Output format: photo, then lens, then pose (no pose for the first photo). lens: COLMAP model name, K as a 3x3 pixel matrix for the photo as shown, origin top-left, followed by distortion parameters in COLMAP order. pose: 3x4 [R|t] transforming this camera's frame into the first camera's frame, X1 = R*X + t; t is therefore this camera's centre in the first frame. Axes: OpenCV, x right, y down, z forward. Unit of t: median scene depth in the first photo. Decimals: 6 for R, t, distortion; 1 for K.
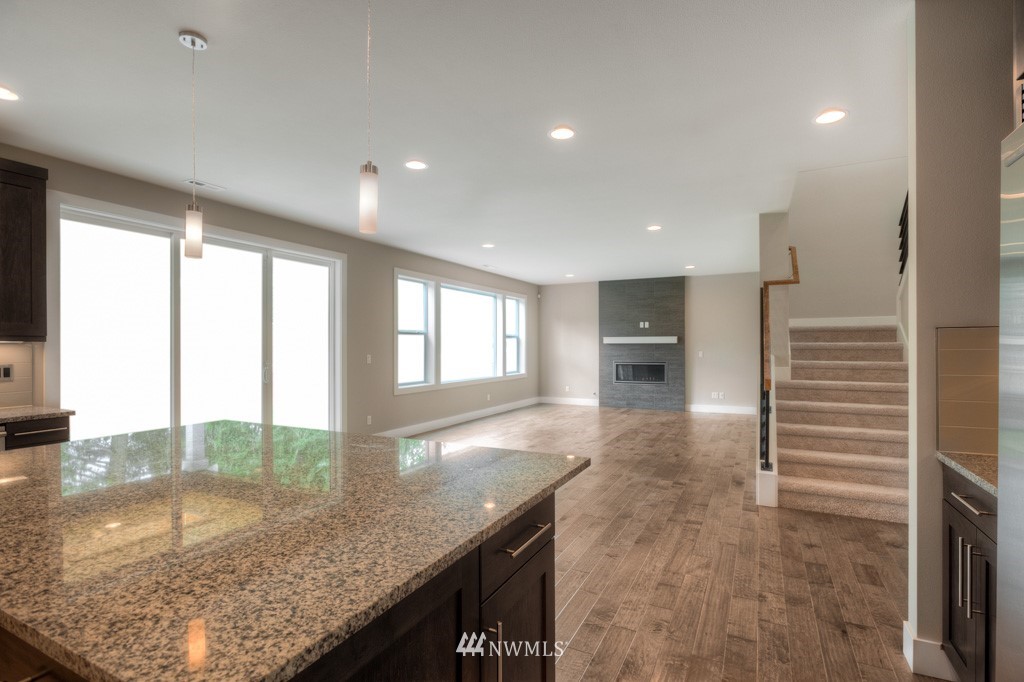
lens RADIAL K [[492.8, 0, 512.3], [0, 492.8, 347.7], [0, 0, 1]] dist [-0.002840, -0.000430]
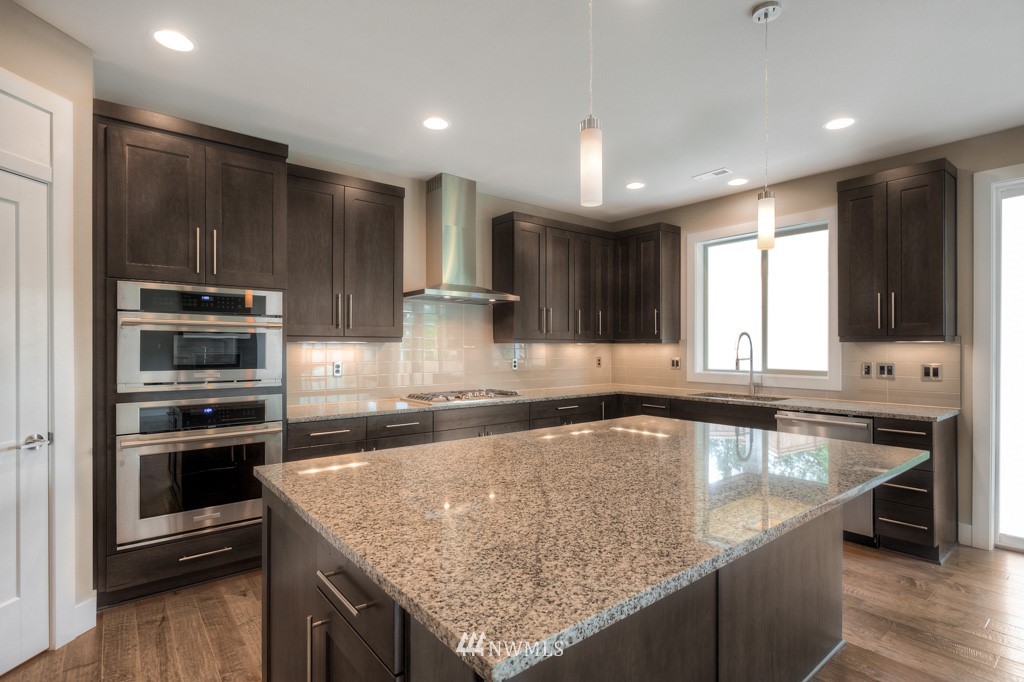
lens RADIAL K [[503.7, 0, 515.3], [0, 503.7, 344.3], [0, 0, 1]] dist [-0.000316, -0.000048]
pose [[-0.407268, -0.000288, -0.913309, 0.638090], [-0.003949, 0.999991, 0.001446, -0.012584], [0.913300, 0.004195, -0.407266, 1.522867]]
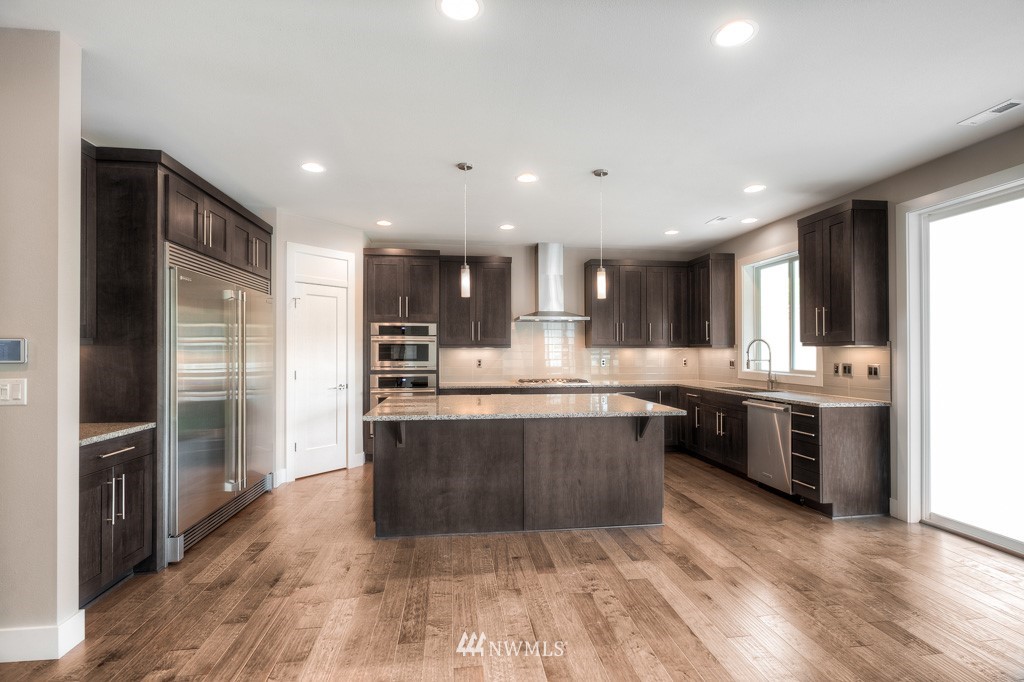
lens RADIAL K [[492.8, 0, 515.6], [0, 492.8, 341.9], [0, 0, 1]] dist [-0.002840, -0.000430]
pose [[-0.825237, -0.007019, -0.564743, 0.915043], [-0.000238, 0.999927, -0.012080, -0.018470], [0.564787, -0.009835, -0.825178, 3.591445]]
